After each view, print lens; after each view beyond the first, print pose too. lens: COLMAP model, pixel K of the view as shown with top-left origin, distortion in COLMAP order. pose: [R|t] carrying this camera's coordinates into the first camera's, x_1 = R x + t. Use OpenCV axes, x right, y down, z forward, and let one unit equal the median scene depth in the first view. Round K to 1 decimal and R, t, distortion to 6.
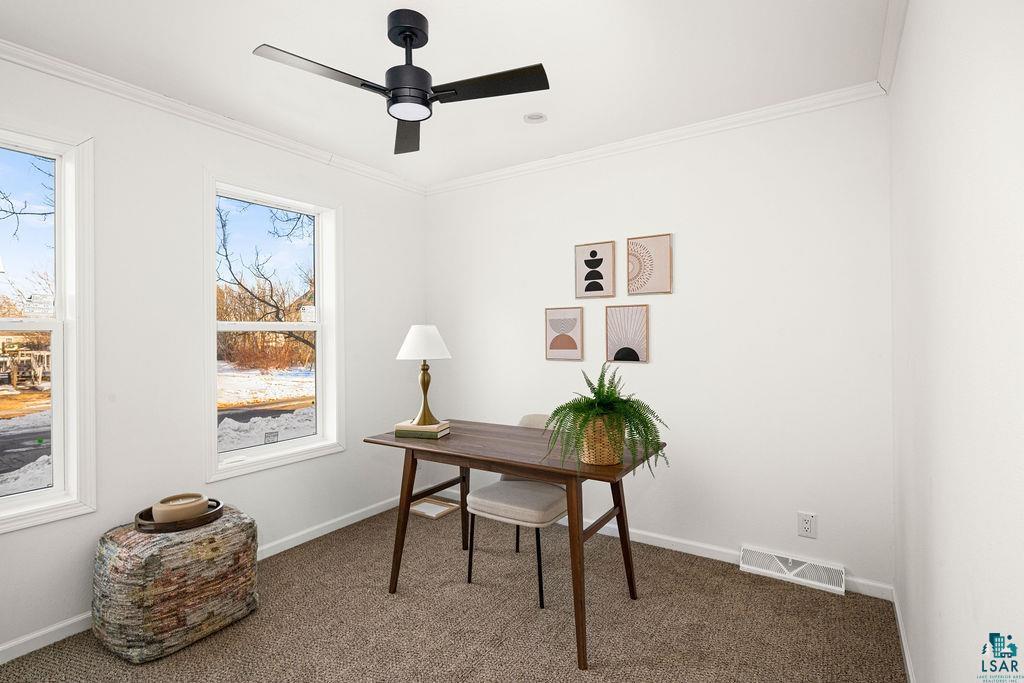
lens RADIAL K [[490.8, 0, 510.4], [0, 490.8, 337.7], [0, 0, 1]] dist [0.000870, 0.000087]
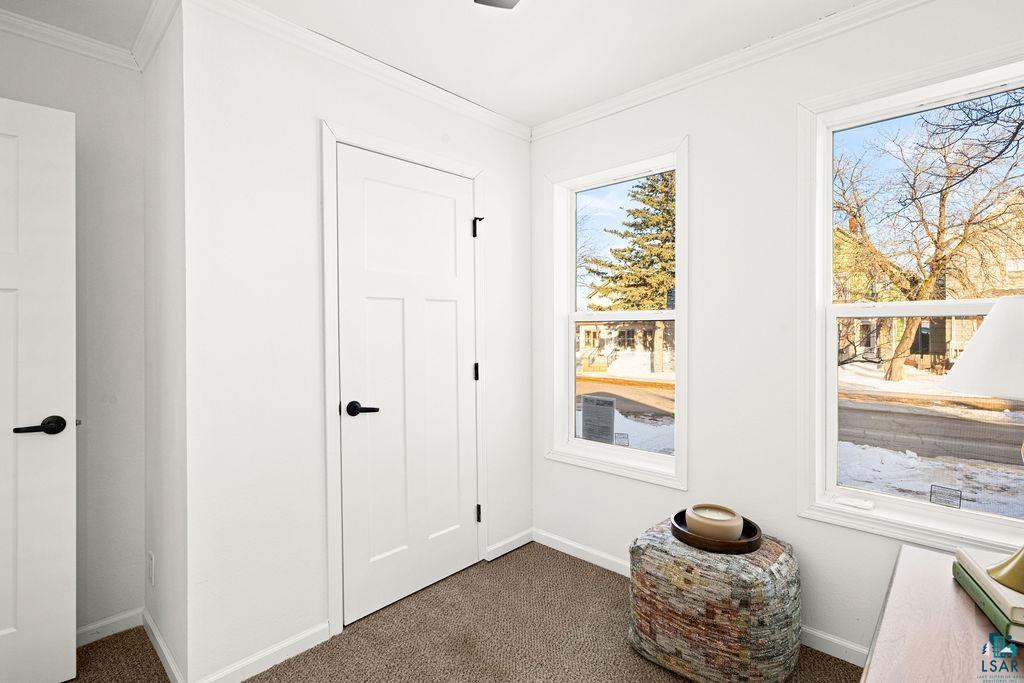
lens RADIAL K [[490.8, 0, 510.4], [0, 490.8, 337.7], [0, 0, 1]] dist [0.000870, 0.000087]
pose [[-0.175511, 0.024401, -0.984175, 0.258855], [-0.001117, 0.999687, 0.024985, -0.002198], [0.984477, 0.005485, -0.175428, 0.847201]]
